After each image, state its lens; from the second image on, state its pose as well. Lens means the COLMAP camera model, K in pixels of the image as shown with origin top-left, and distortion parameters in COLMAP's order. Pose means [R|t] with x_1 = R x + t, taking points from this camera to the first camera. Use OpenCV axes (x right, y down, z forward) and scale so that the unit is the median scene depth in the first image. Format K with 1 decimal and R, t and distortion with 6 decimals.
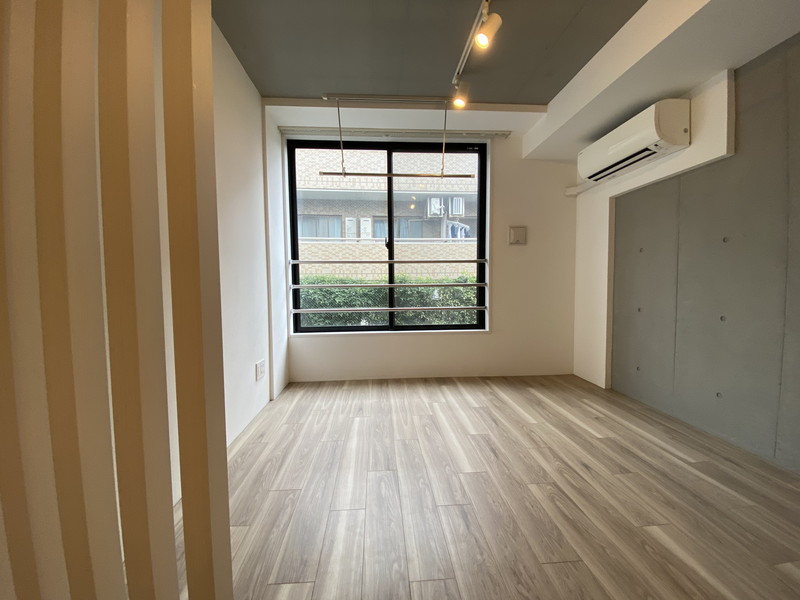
lens RADIAL K [[322.7, 0, 397.6], [0, 322.7, 299.2], [0, 0, 1]] dist [0.028179, -0.025314]
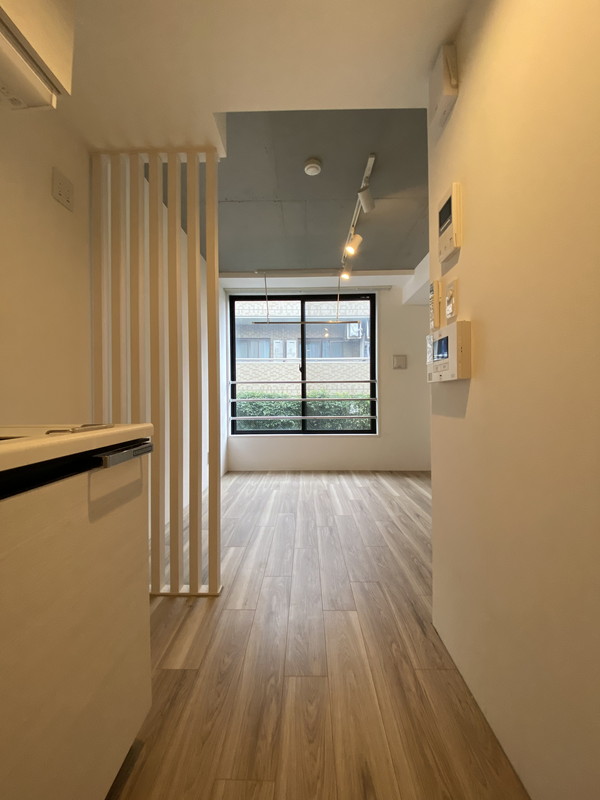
lens RADIAL K [[322.7, 0, 300.0], [0, 322.7, 400.0], [0, 0, 1]] dist [0.028179, -0.025314]
pose [[0.996604, 0.002953, -0.082285, 0.085724], [-0.006653, 0.998977, -0.044721, 0.020968], [0.082069, 0.045116, 0.995605, -0.371488]]
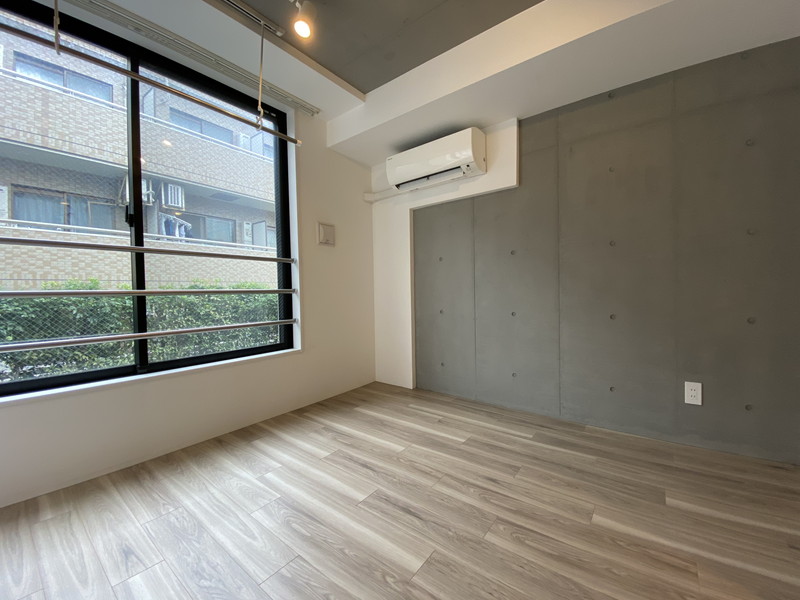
lens RADIAL K [[322.7, 0, 397.6], [0, 322.7, 299.2], [0, 0, 1]] dist [0.028179, -0.025314]
pose [[0.662993, -0.020098, 0.748356, -0.170087], [0.049635, 0.998620, -0.017154, 0.000461], [-0.746978, 0.048518, 0.663076, 0.334307]]
